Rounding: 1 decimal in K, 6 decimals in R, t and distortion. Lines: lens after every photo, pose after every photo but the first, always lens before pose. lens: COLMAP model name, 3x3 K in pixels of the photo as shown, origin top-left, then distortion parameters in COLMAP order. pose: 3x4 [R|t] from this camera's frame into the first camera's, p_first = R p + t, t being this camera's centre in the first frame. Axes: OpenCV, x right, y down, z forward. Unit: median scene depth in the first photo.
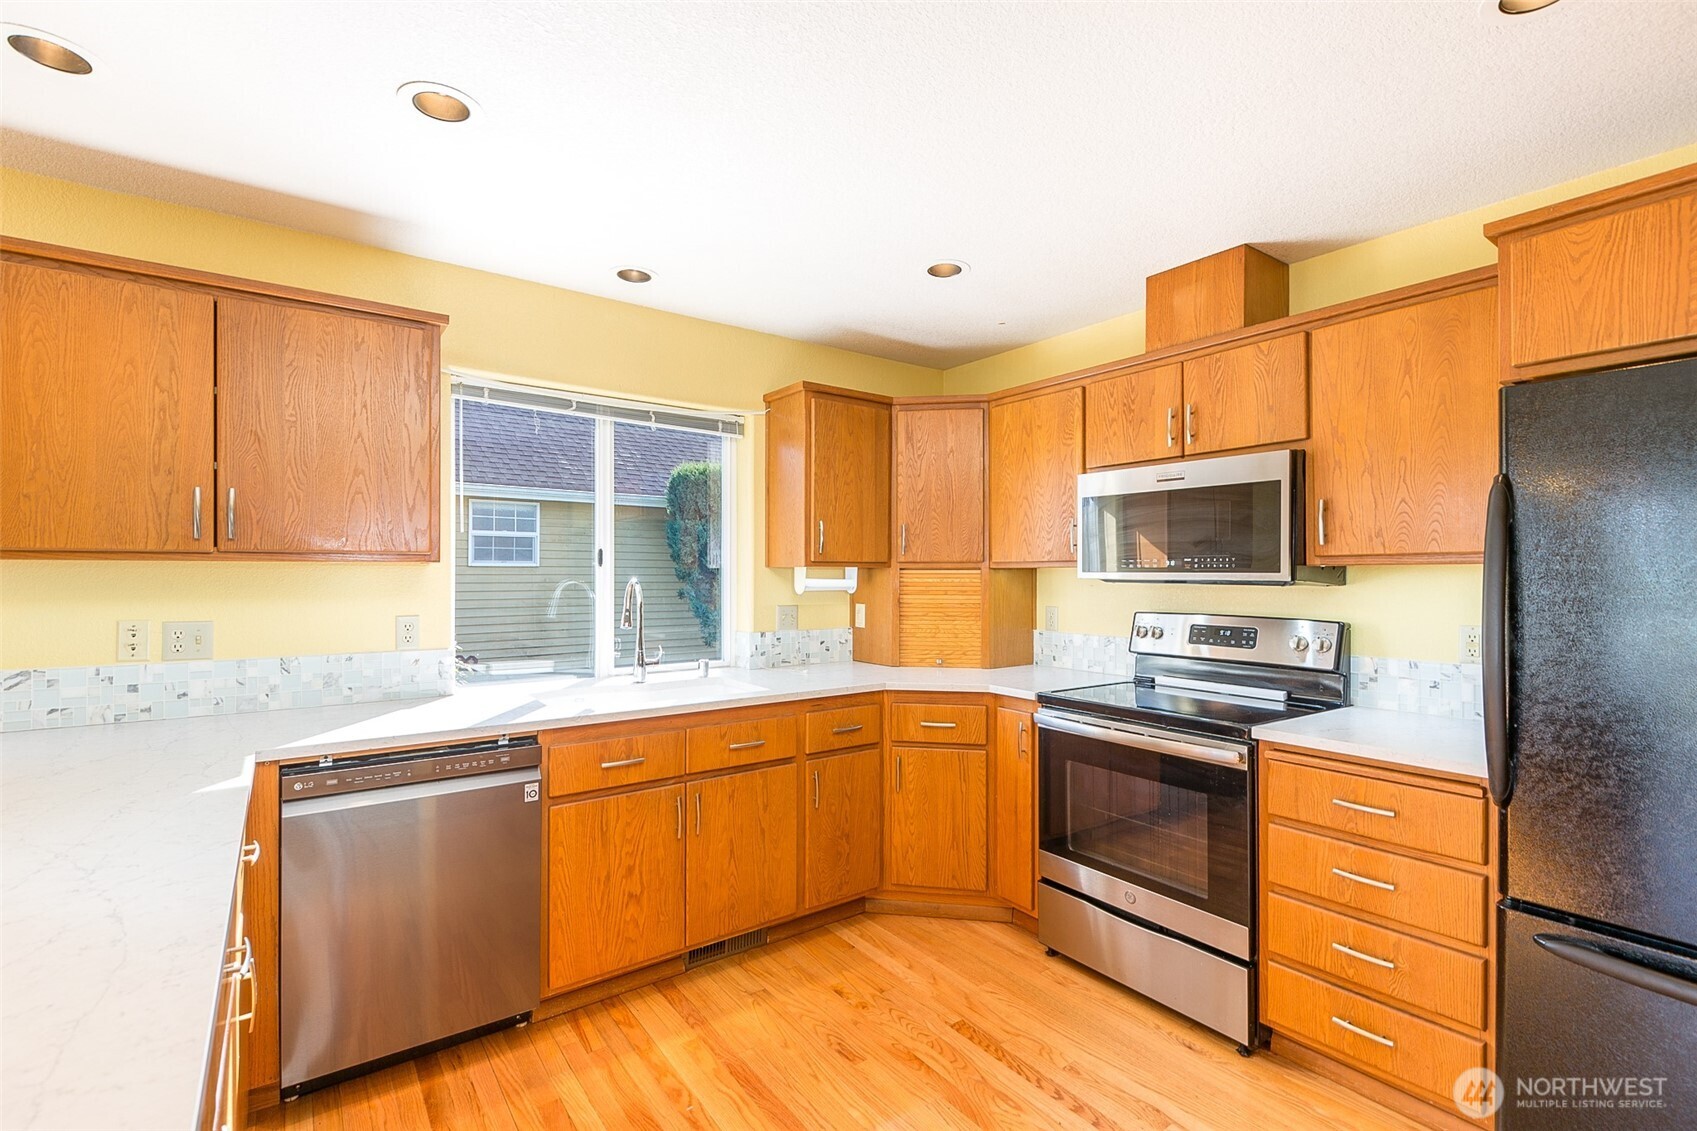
lens RADIAL K [[782.5, 0, 823.2], [0, 782.5, 568.4], [0, 0, 1]] dist [0.004959, -0.006157]
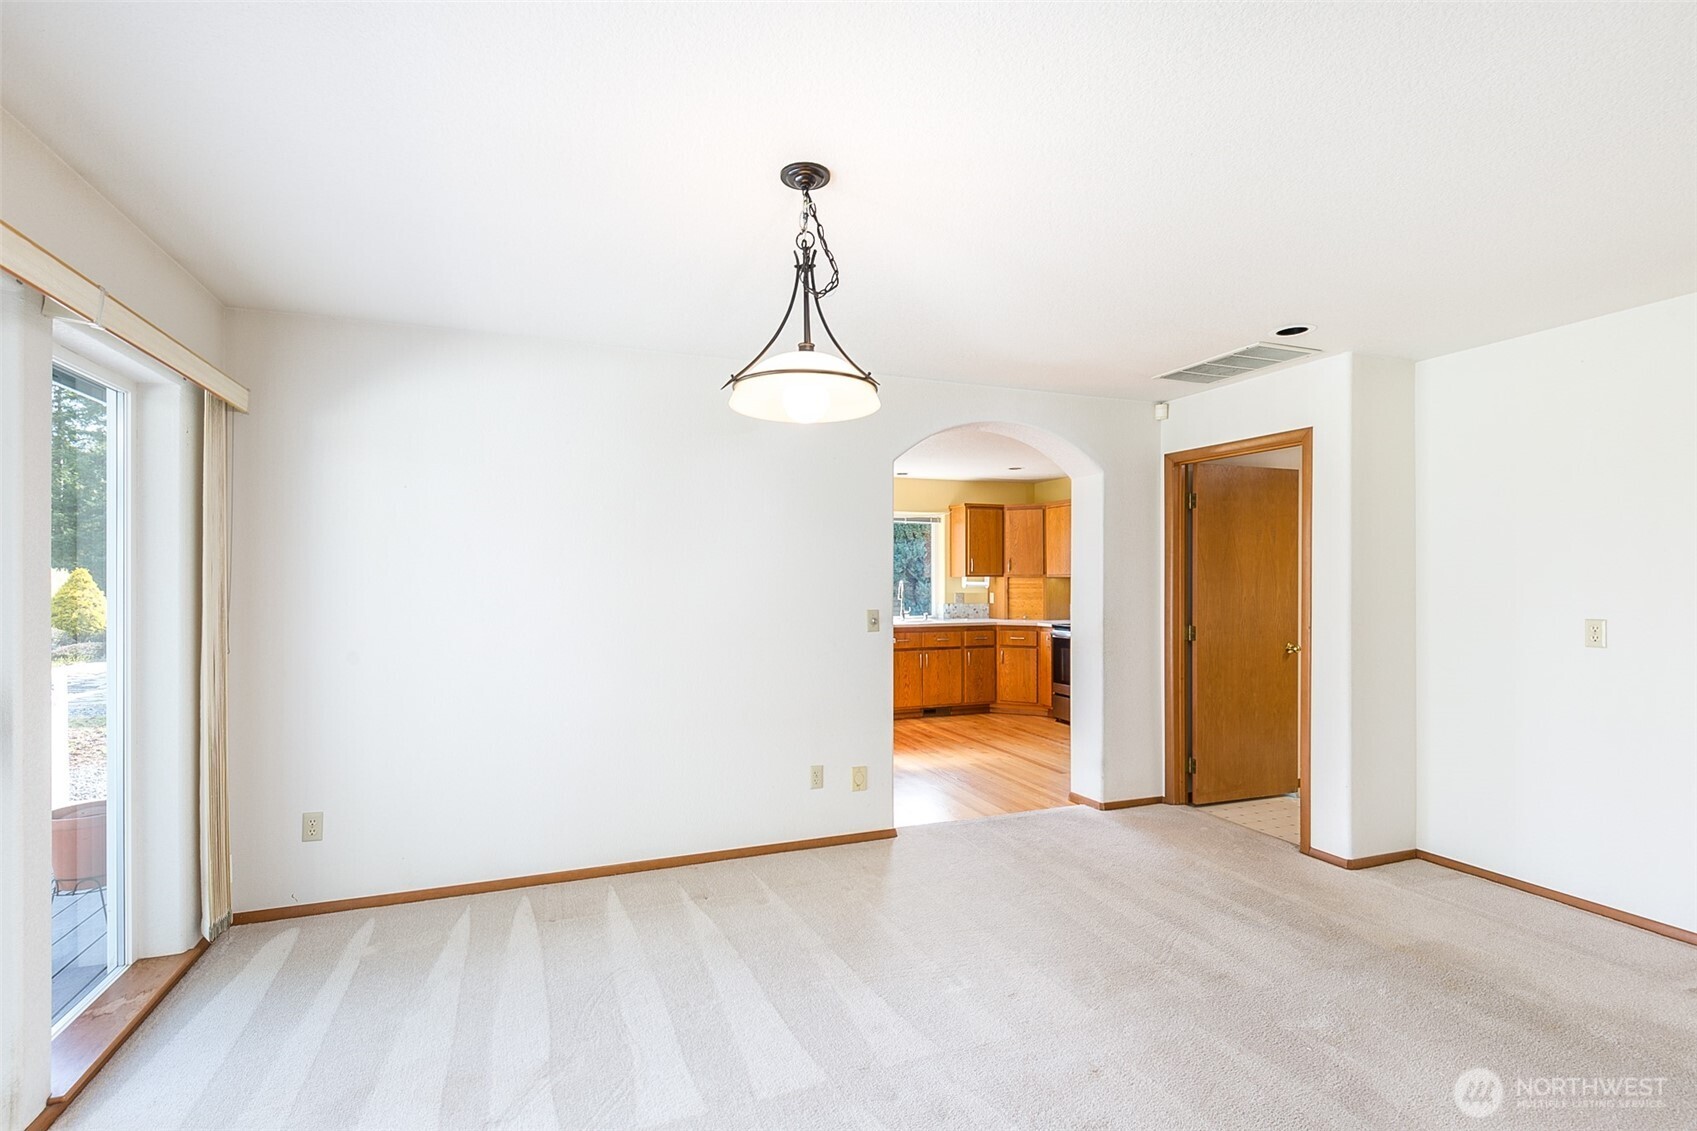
lens RADIAL K [[782.5, 0, 822.8], [0, 782.5, 575.2], [0, 0, 1]] dist [0.004959, -0.006157]
pose [[0.970946, -0.006450, -0.239211, 0.140547], [0.006931, 0.999975, 0.001171, -0.014935], [0.239198, -0.002795, 0.970967, -1.633965]]
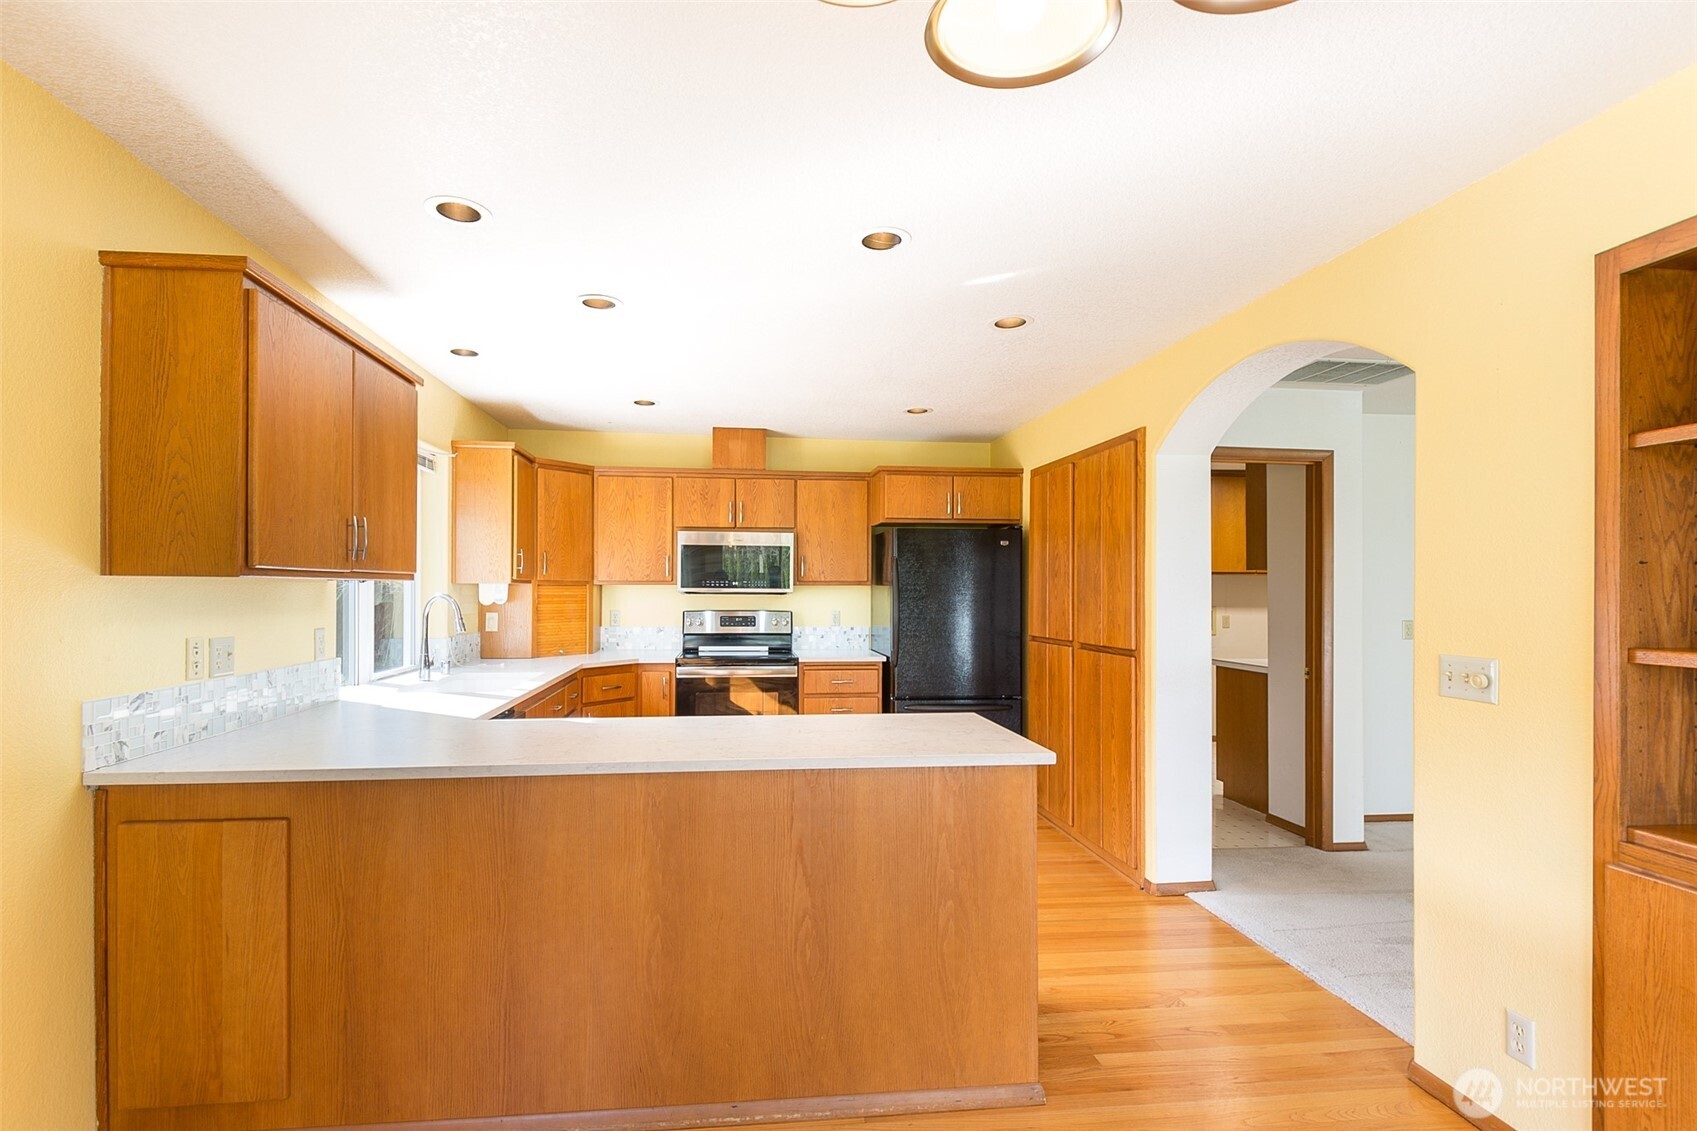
lens RADIAL K [[782.5, 0, 834.9], [0, 782.5, 593.9], [0, 0, 1]] dist [0.004959, -0.006157]
pose [[0.471247, -0.003887, 0.881993, -0.977818], [-0.009715, 0.999907, 0.009598, -0.002120], [-0.881948, -0.013091, 0.471165, -0.106714]]
